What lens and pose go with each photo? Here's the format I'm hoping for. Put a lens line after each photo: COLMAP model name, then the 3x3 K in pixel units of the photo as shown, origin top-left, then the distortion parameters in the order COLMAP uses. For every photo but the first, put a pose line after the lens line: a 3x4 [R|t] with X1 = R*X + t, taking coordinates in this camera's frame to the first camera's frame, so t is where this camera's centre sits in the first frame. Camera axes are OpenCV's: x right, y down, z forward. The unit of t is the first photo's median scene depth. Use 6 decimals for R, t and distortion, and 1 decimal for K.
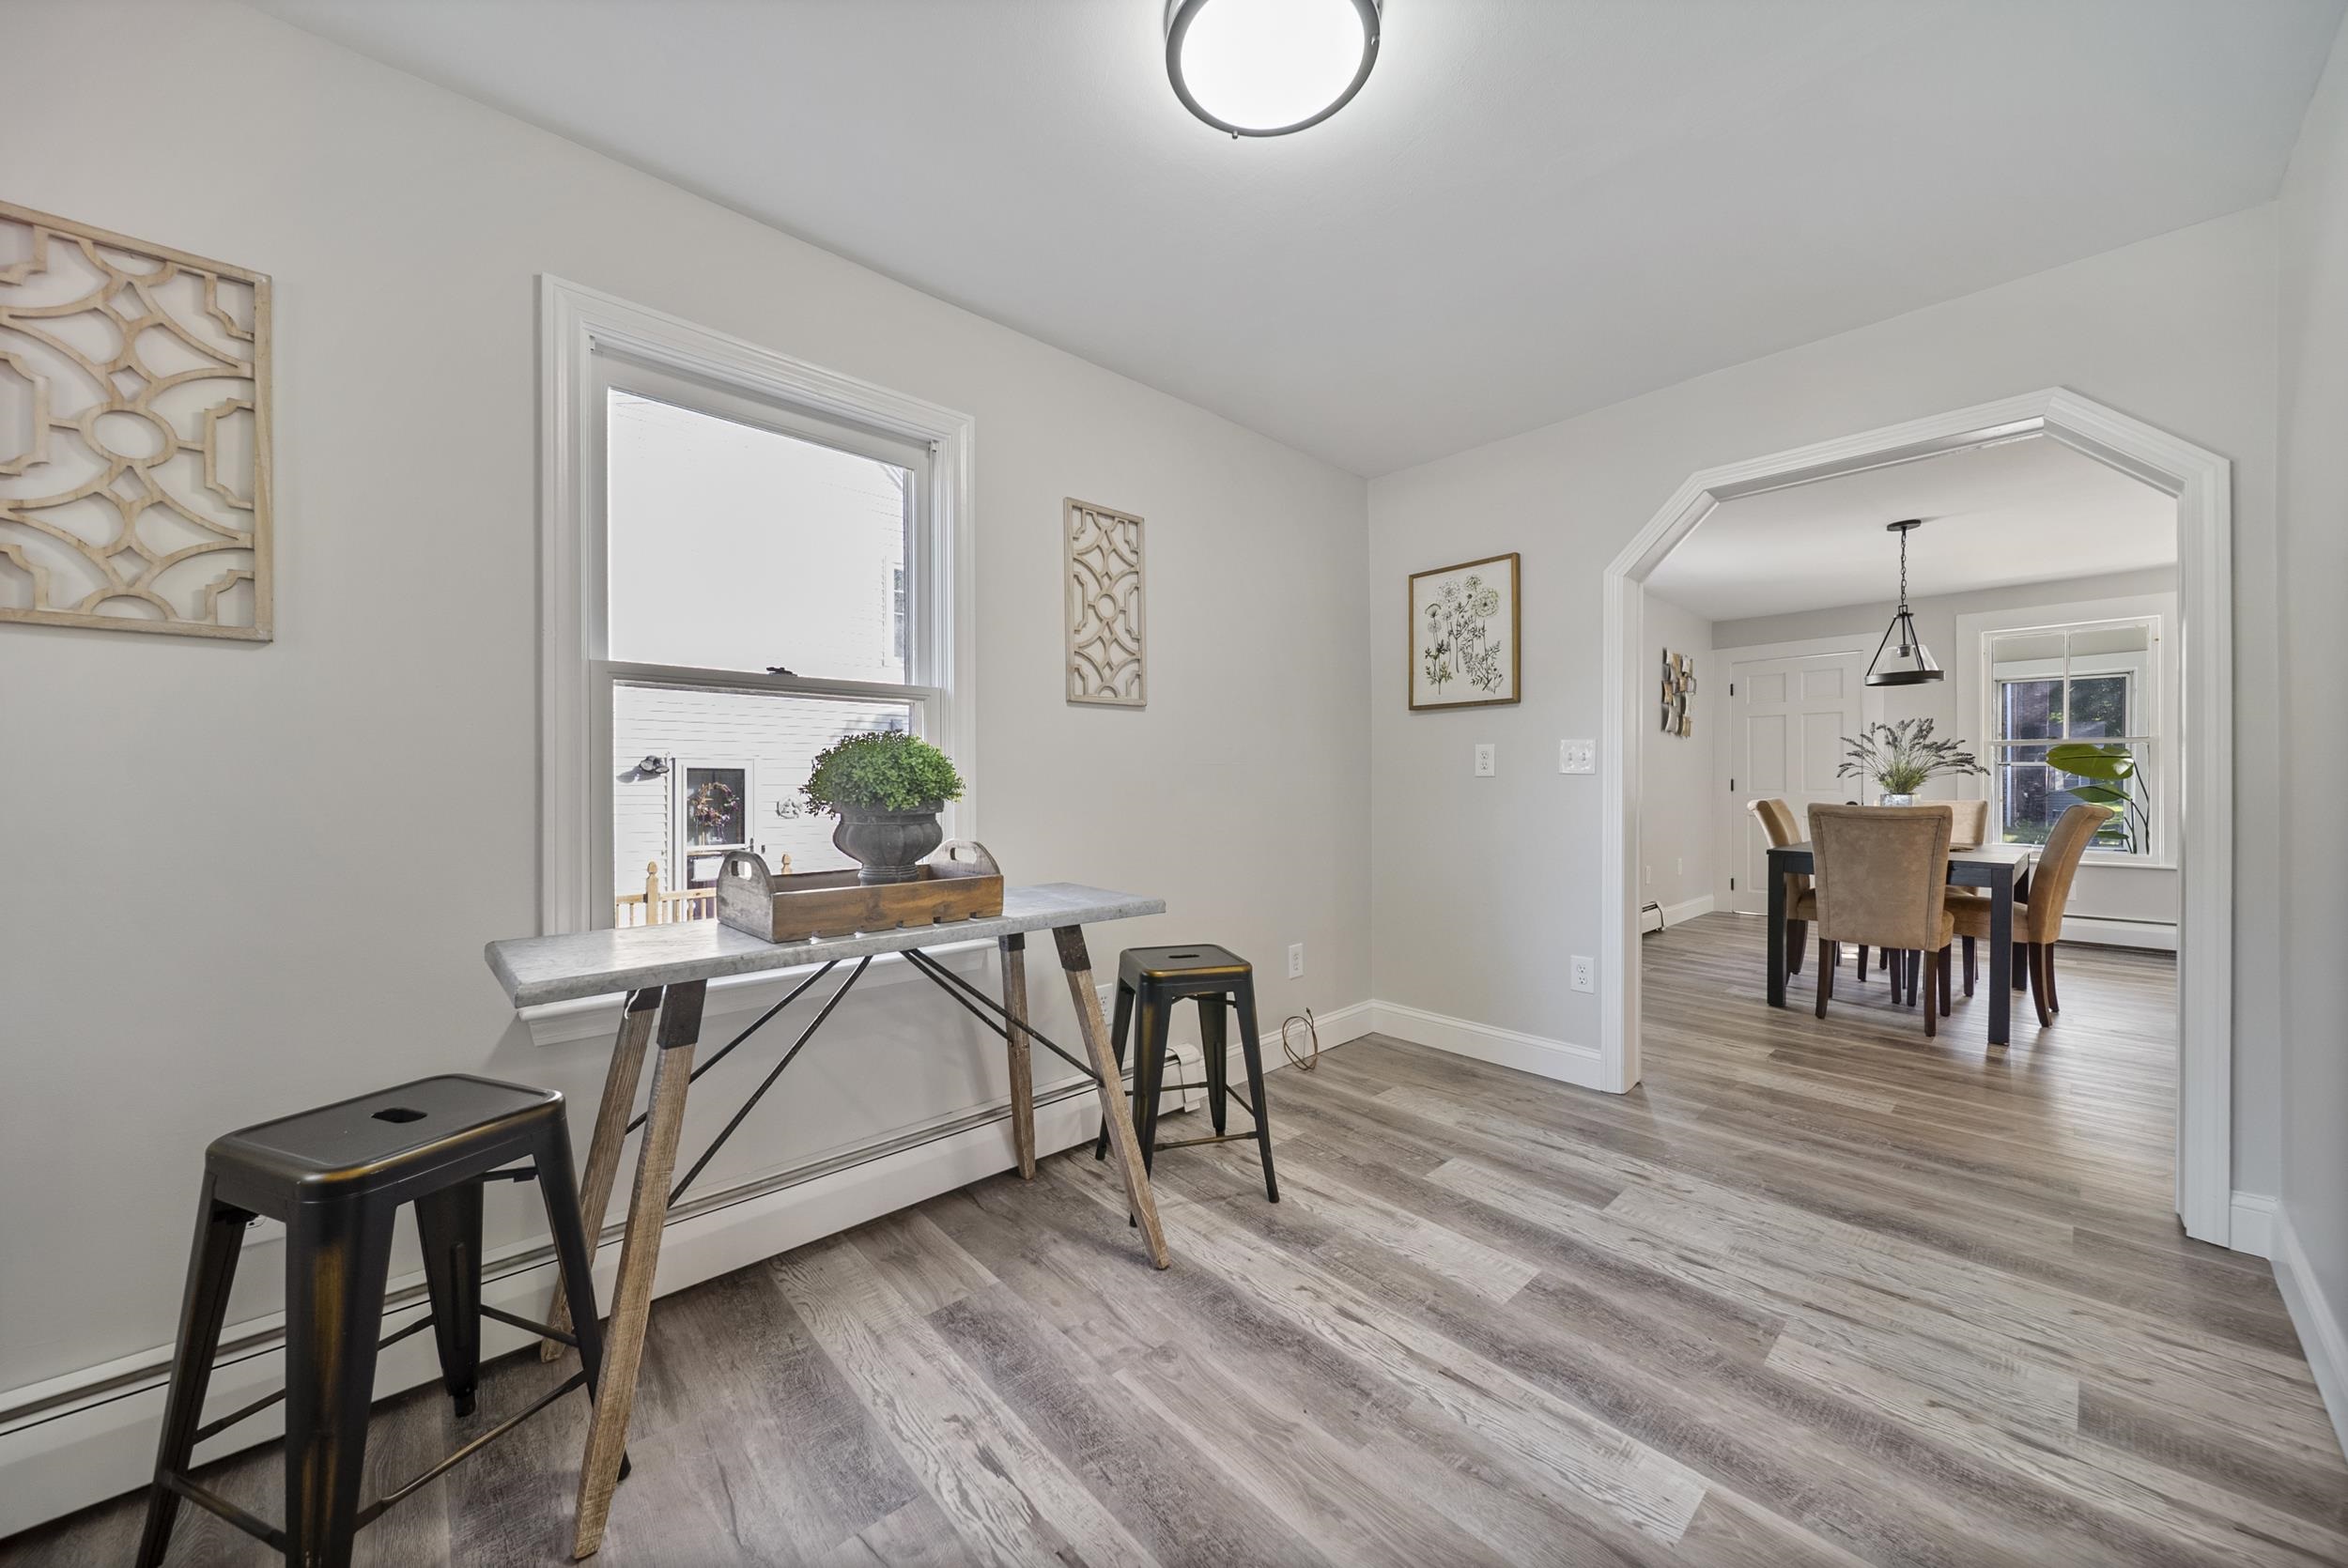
lens RADIAL K [[836.4, 0, 1174.5], [0, 836.4, 793.8], [0, 0, 1]] dist [-0.001187, -0.000400]
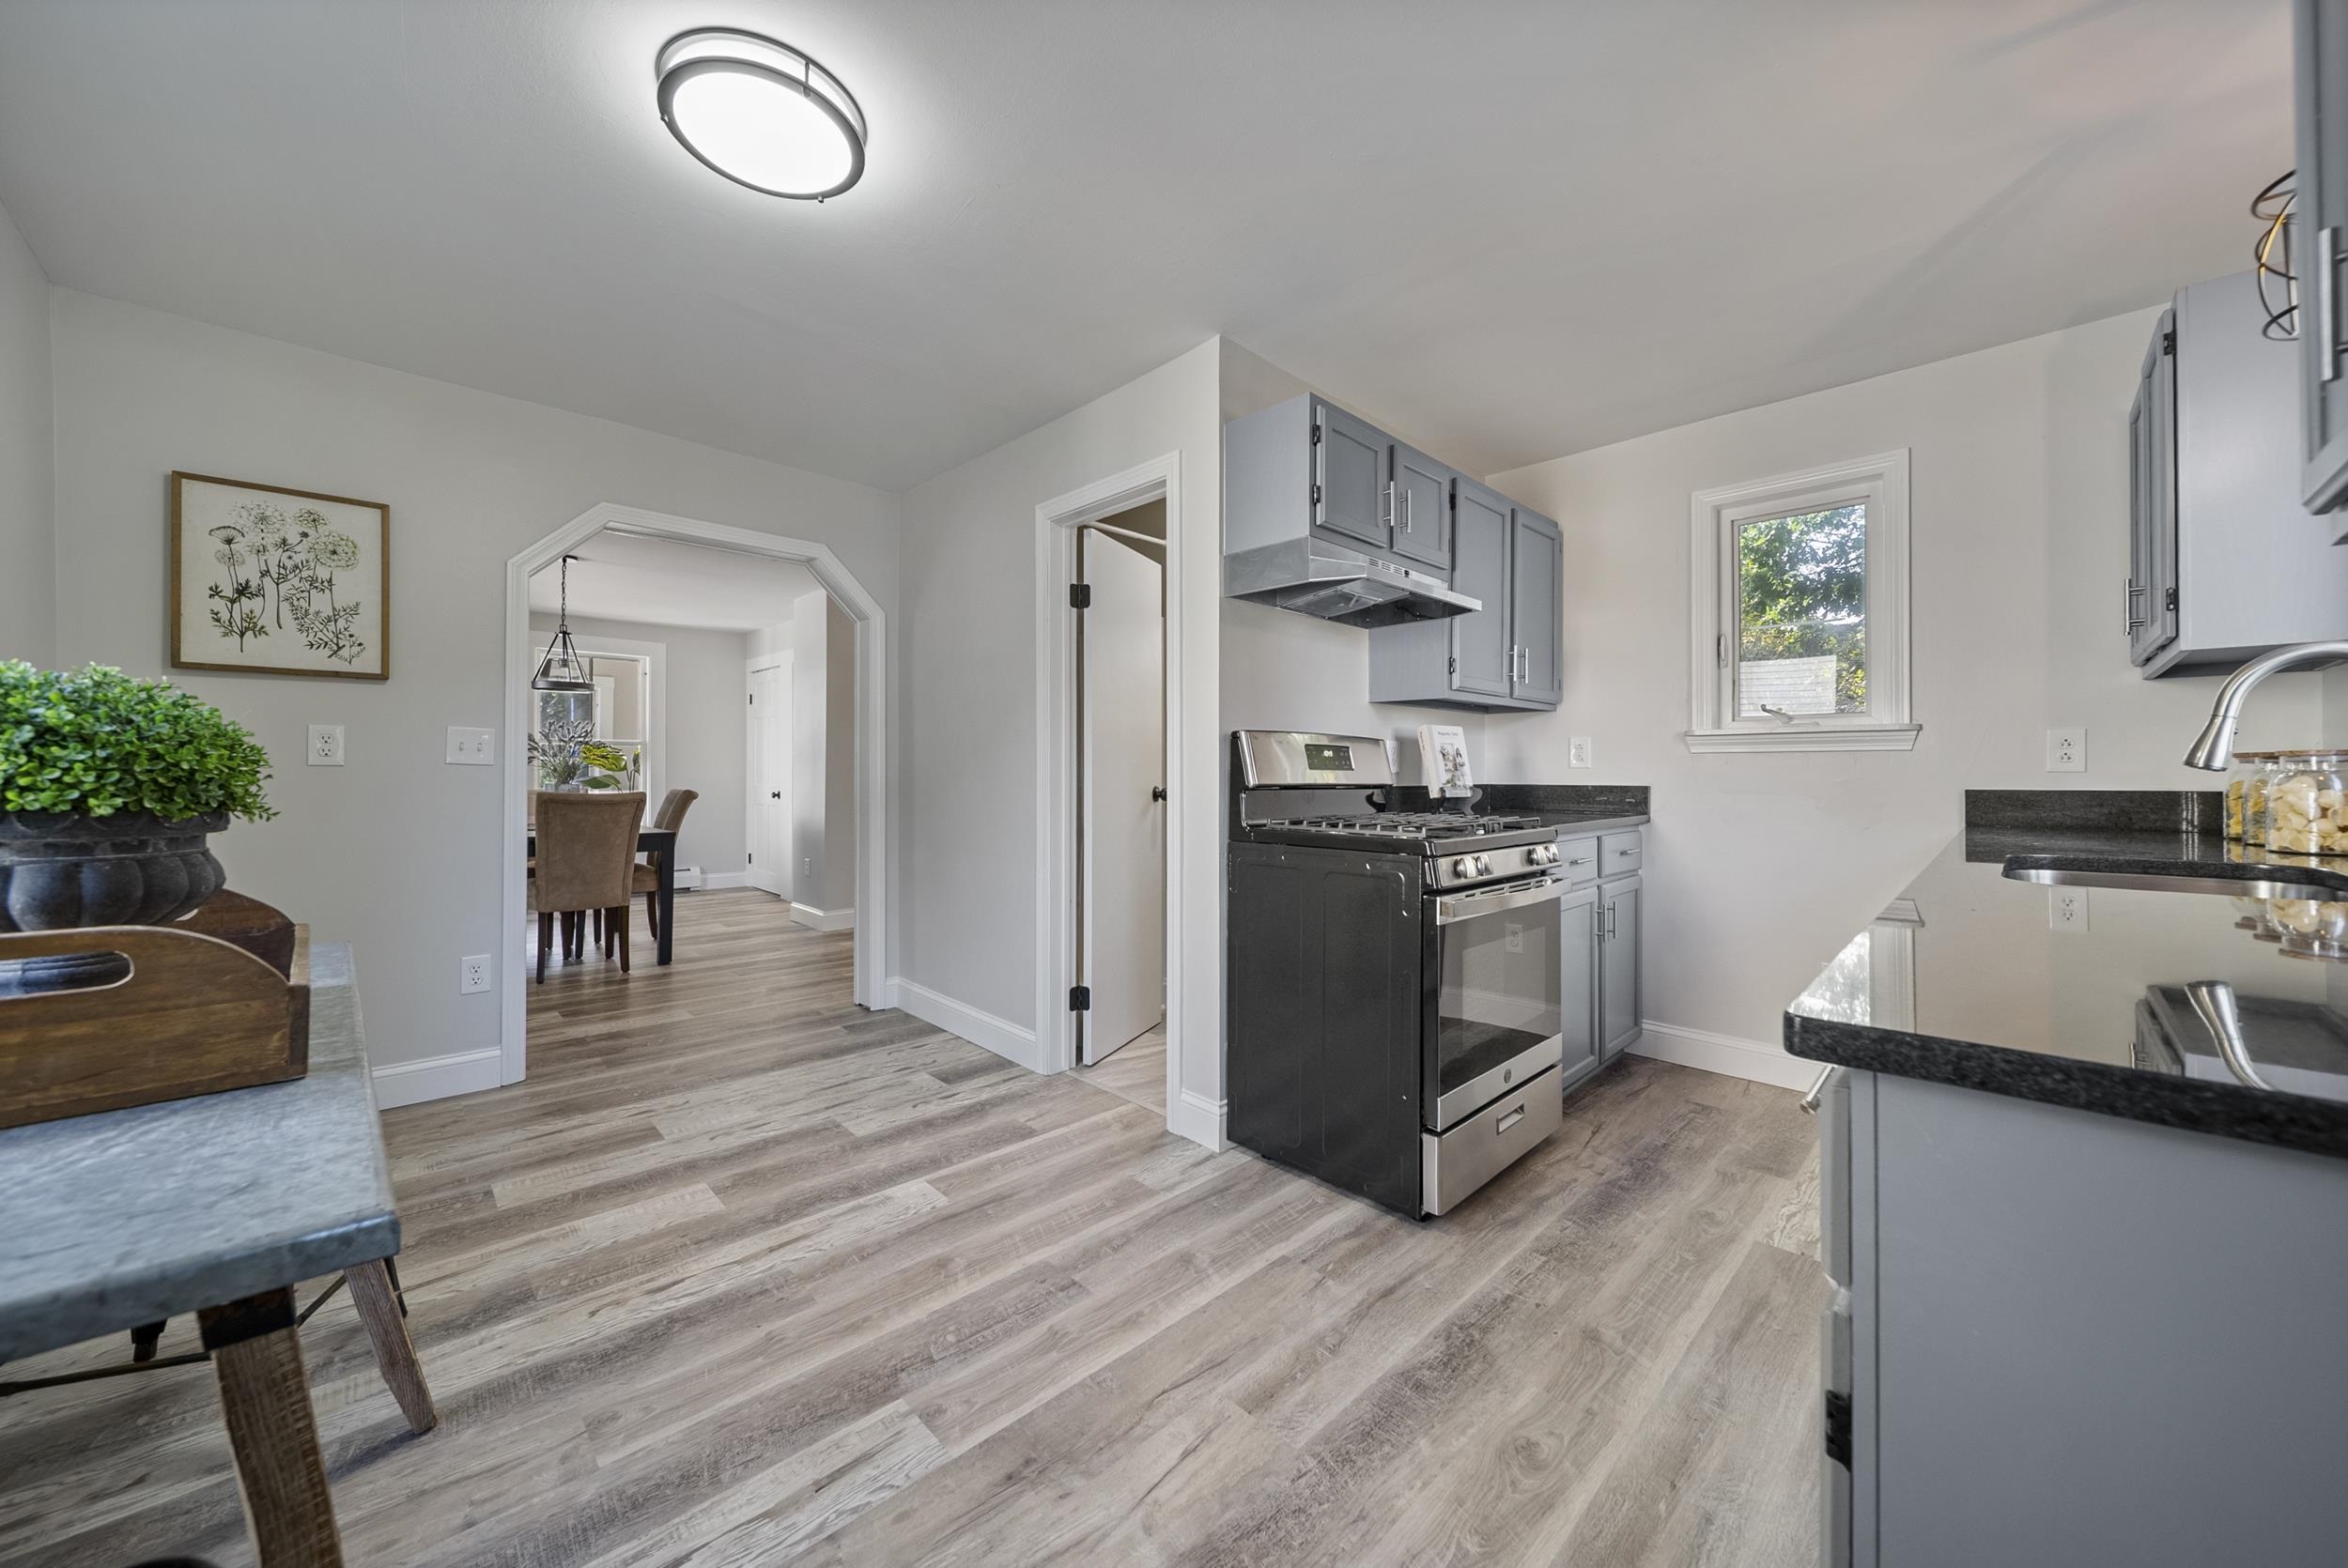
lens RADIAL K [[836.4, 0, 1174.5], [0, 836.4, 793.8], [0, 0, 1]] dist [-0.001187, -0.000400]
pose [[-0.013395, -0.022548, 0.999656, -0.626749], [0.011181, 0.999680, 0.022699, -0.003803], [-0.999848, 0.011481, -0.013139, 0.283624]]
